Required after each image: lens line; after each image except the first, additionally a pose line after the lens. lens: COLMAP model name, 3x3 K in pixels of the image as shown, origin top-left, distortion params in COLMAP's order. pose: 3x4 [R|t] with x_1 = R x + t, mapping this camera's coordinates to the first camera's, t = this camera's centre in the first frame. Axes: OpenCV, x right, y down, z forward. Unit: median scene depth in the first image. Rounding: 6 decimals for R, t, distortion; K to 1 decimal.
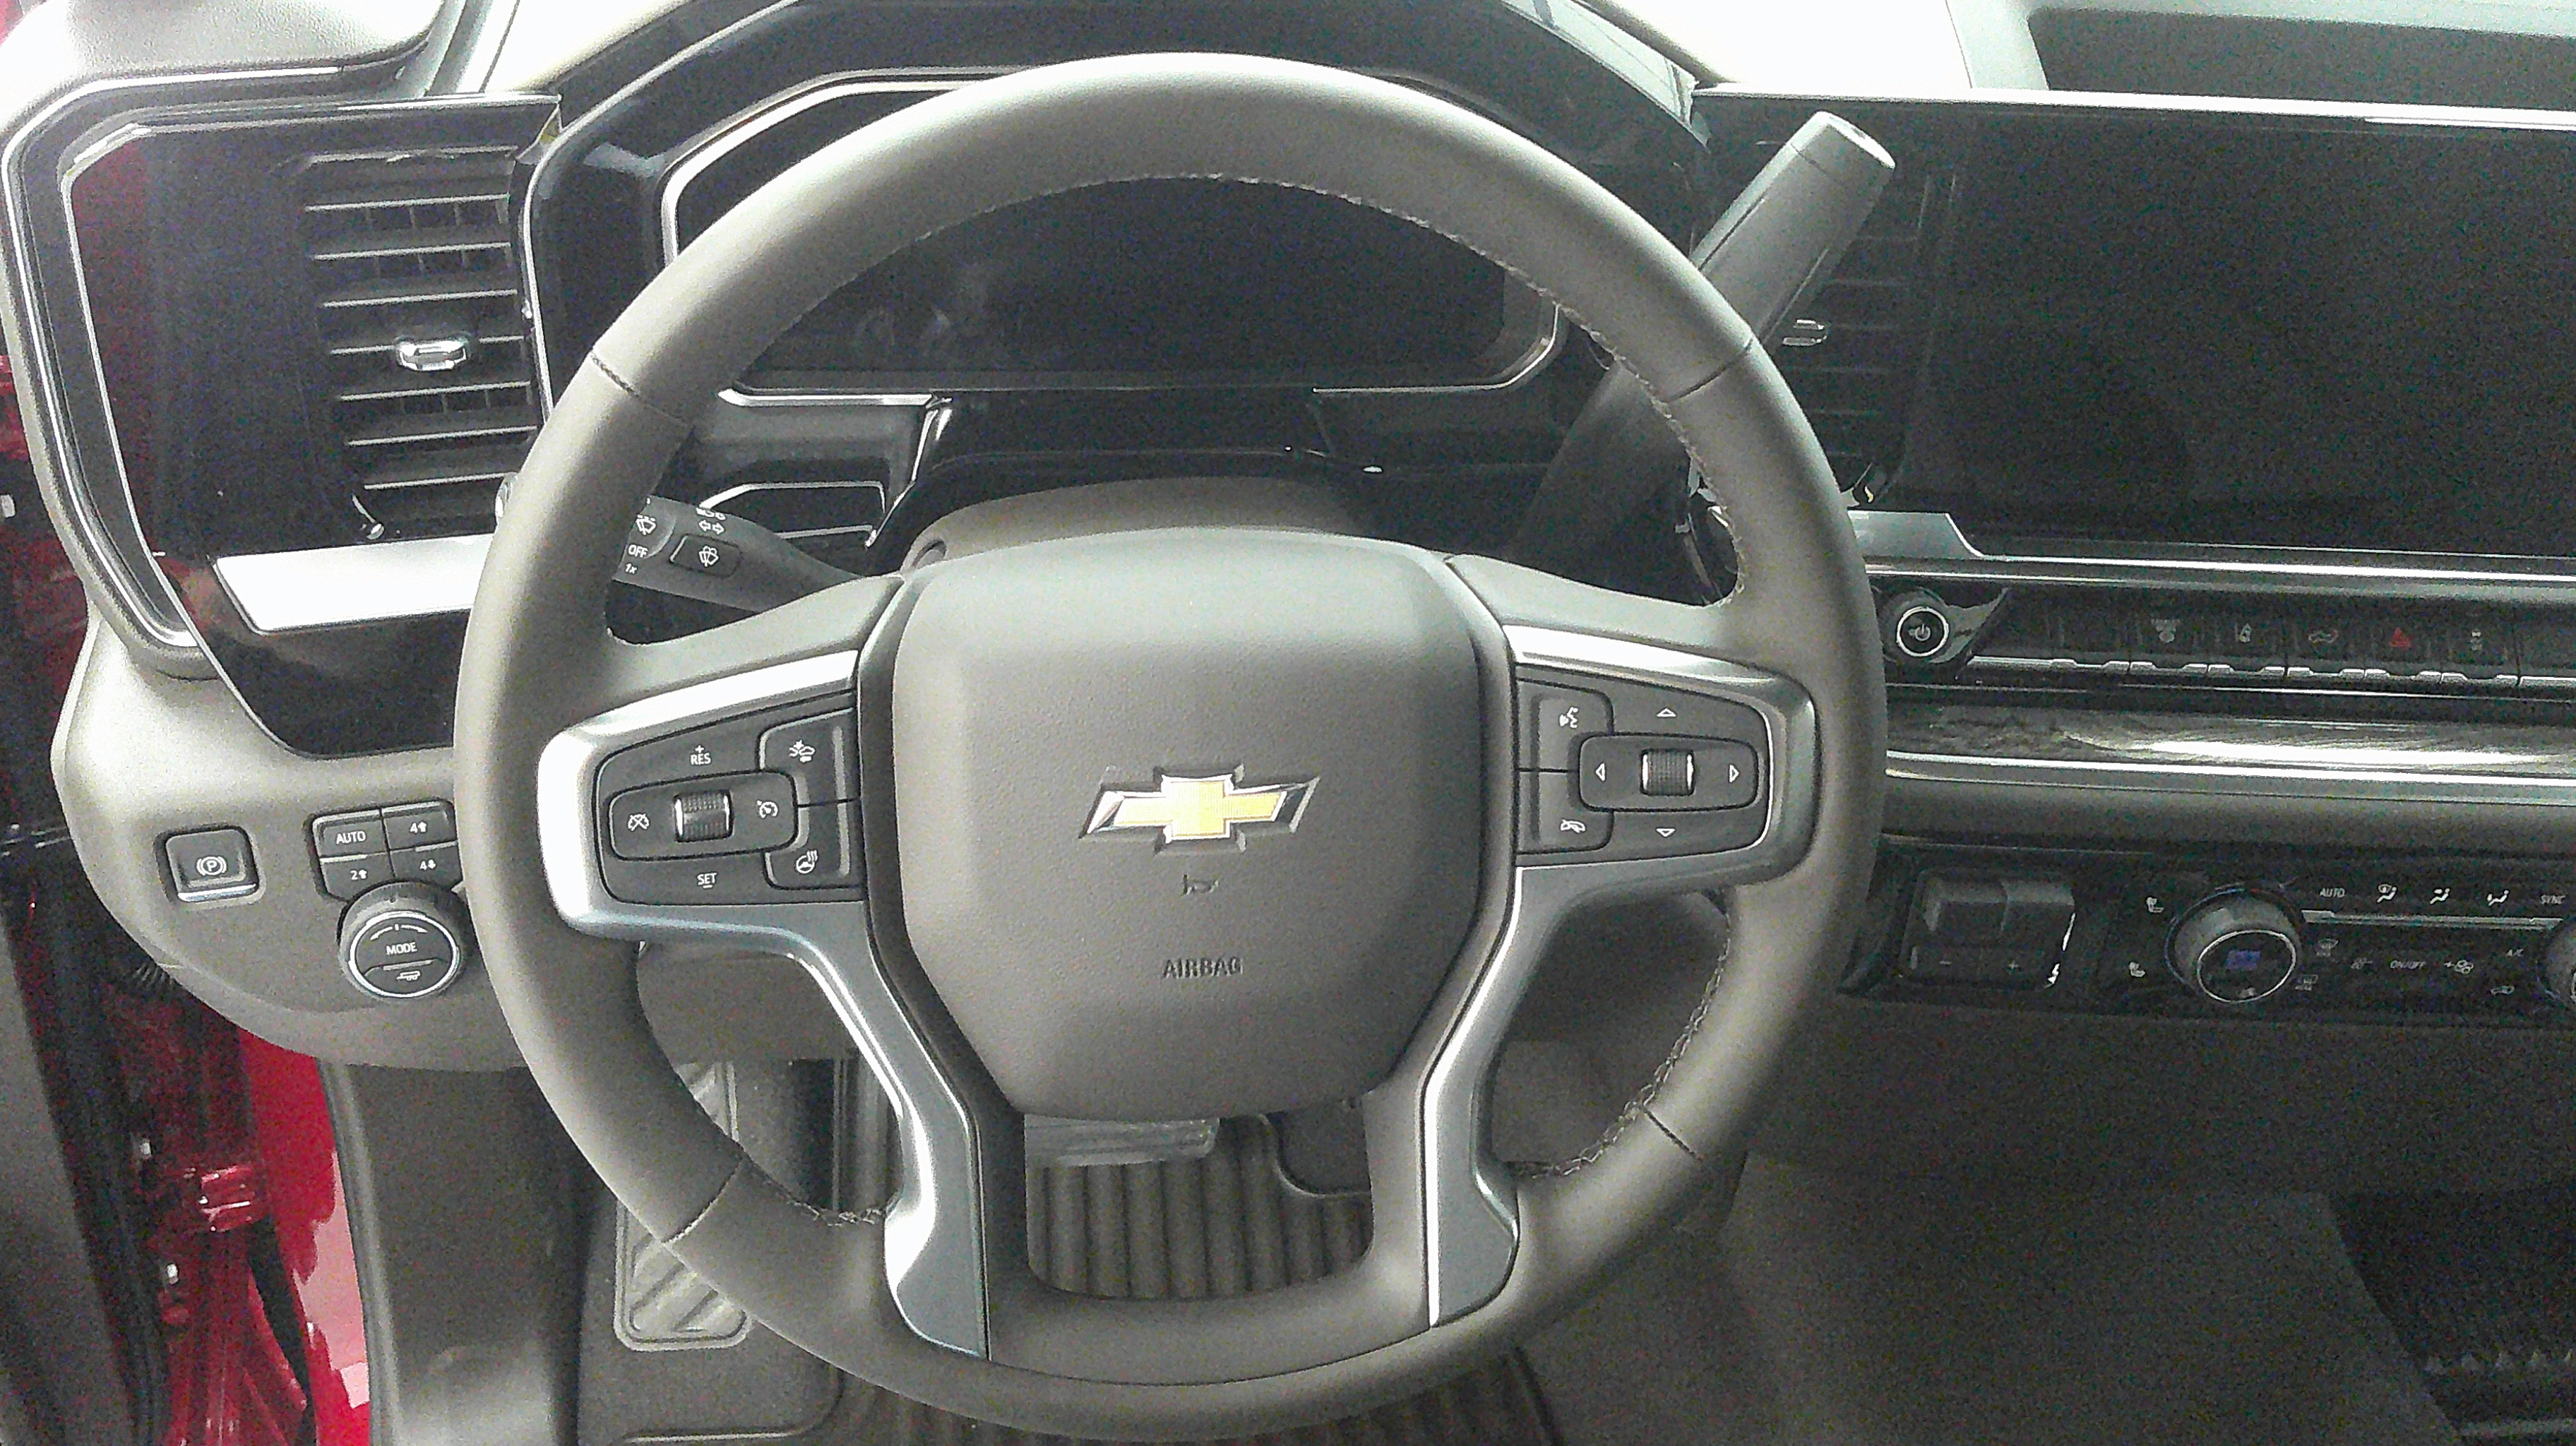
lens RADIAL K [[2180.1, 0, 1236.7], [0, 2180.1, 712.5], [0, 0, 1]] dist [0.107430, -0.197215]
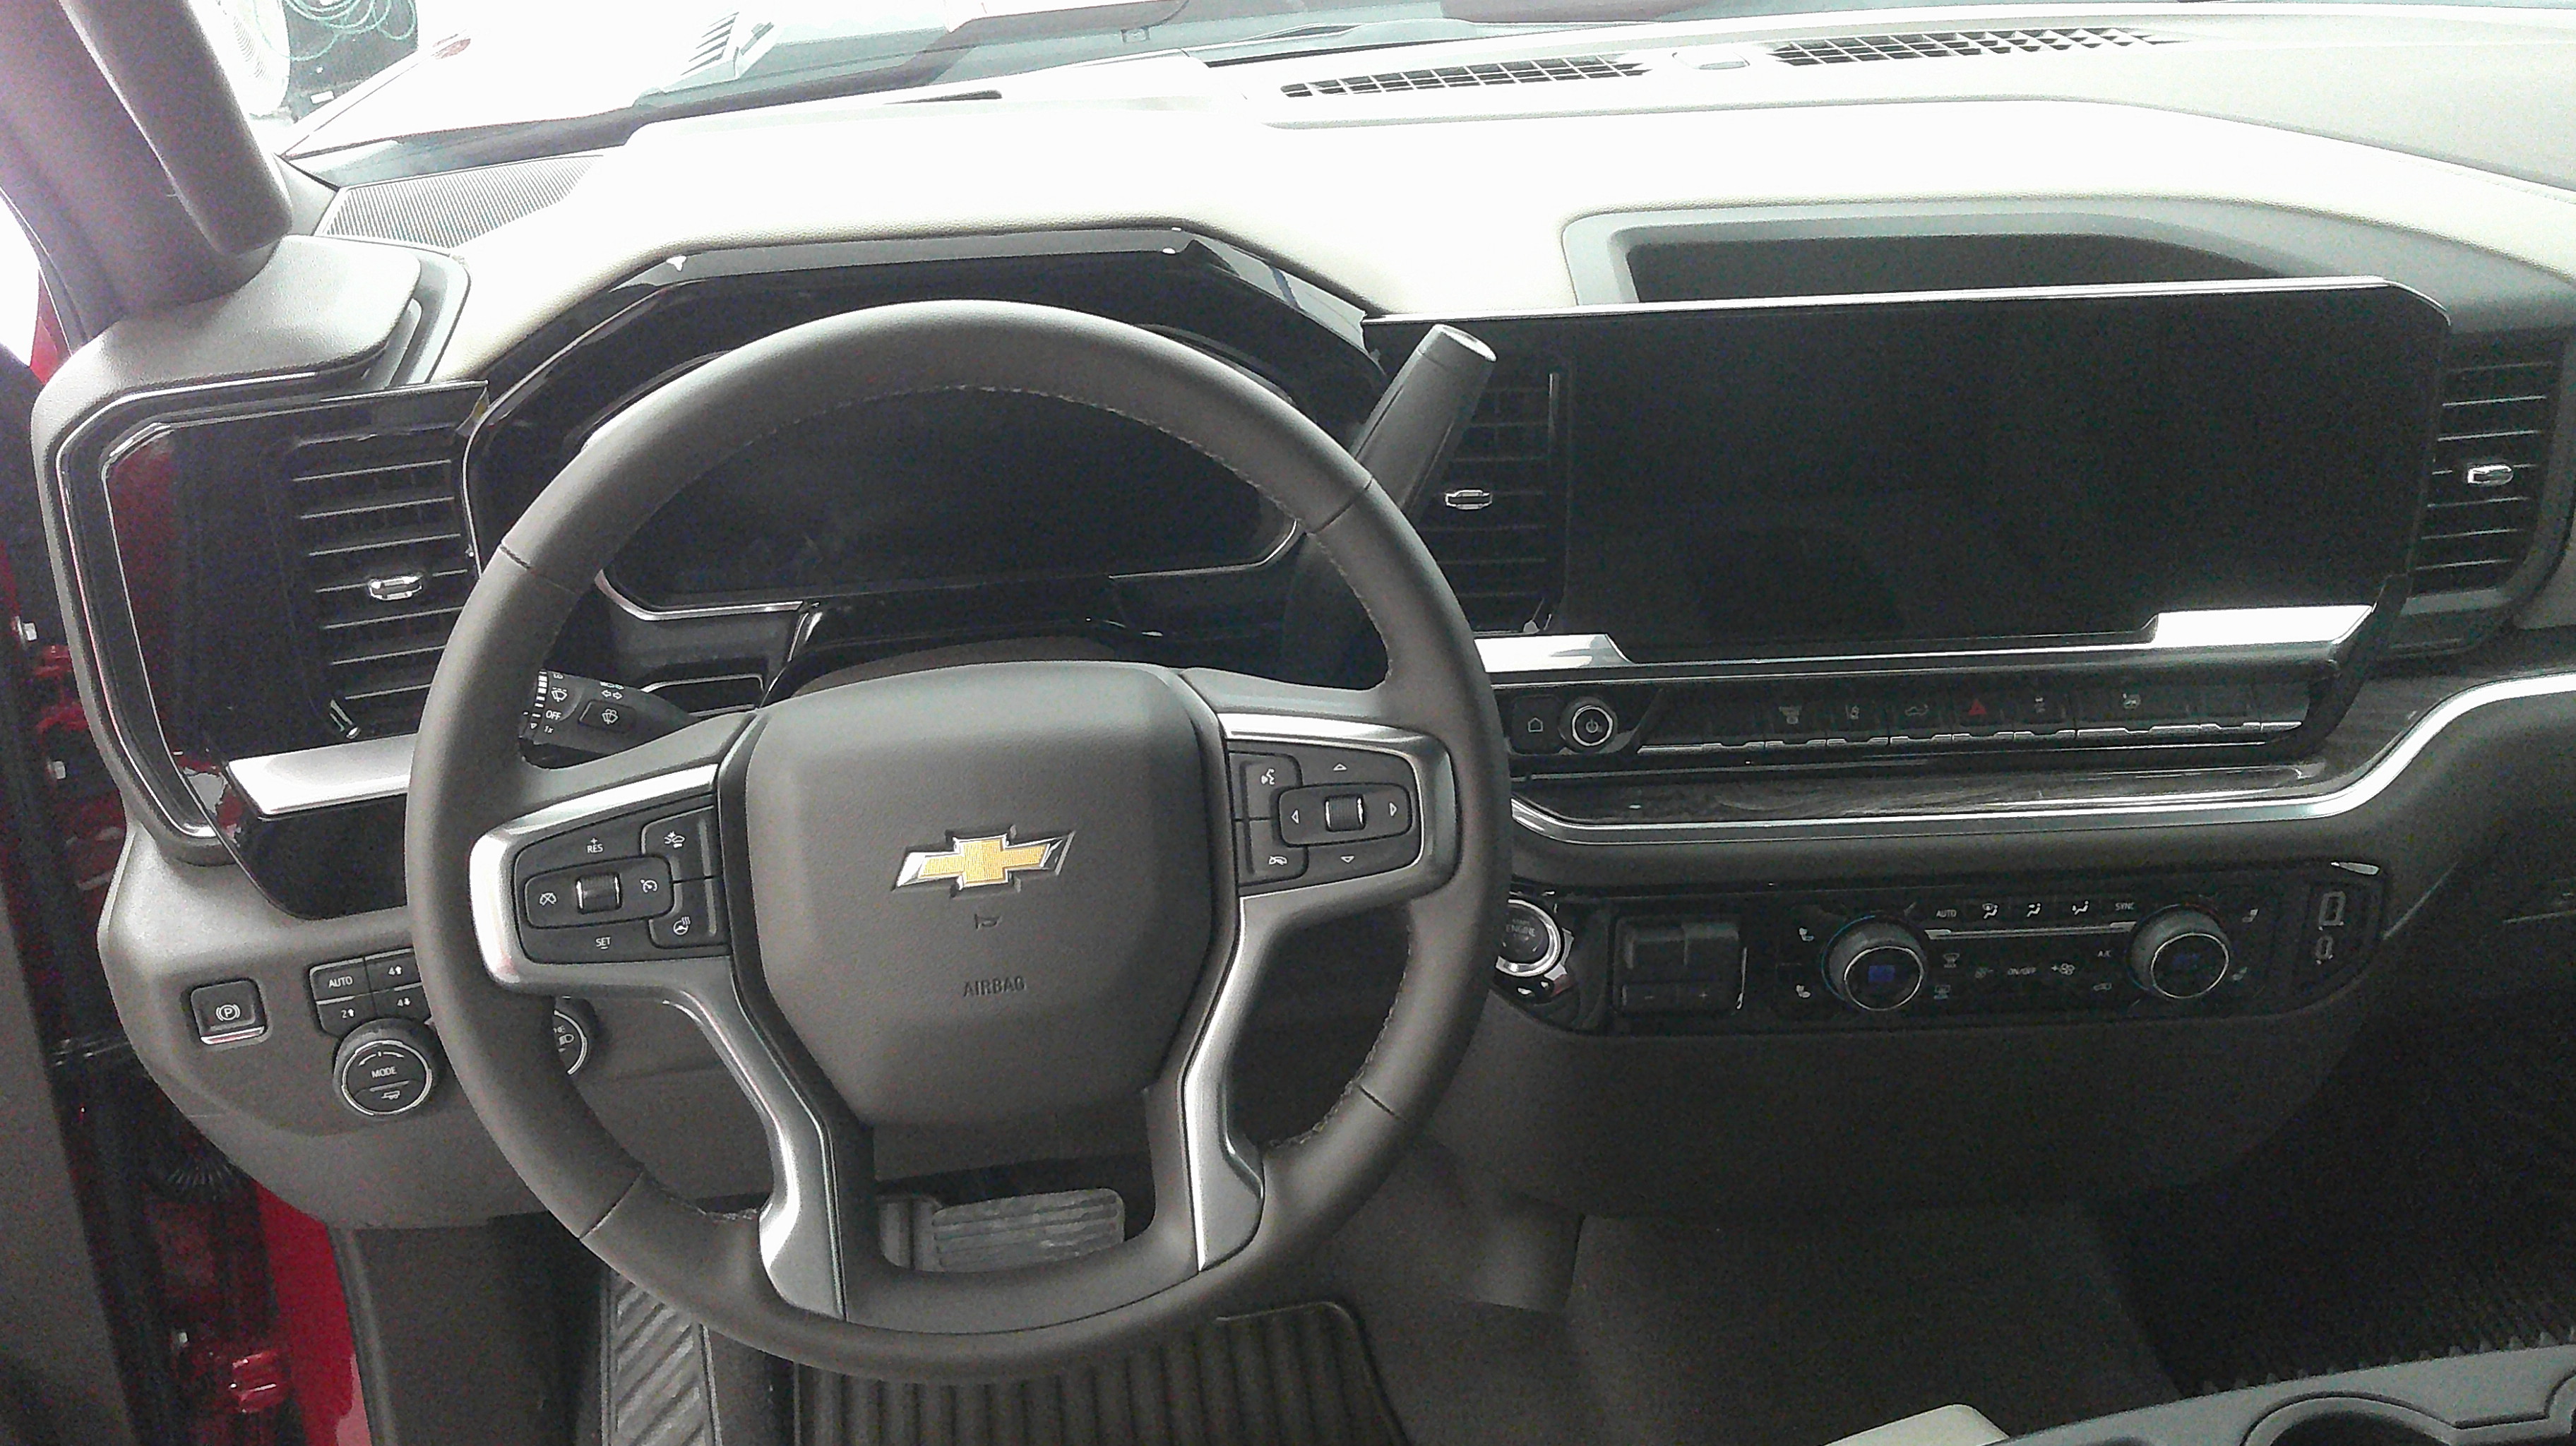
lens RADIAL K [[2167.4, 0, 1288.2], [0, 2167.4, 773.4], [0, 0, 1]] dist [0.102856, -0.186156]
pose [[0.997357, -0.072082, 0.009077, 0.143315], [0.072651, 0.989600, -0.124155, 0.152307], [-0.000033, 0.124486, 0.992221, -0.268044]]
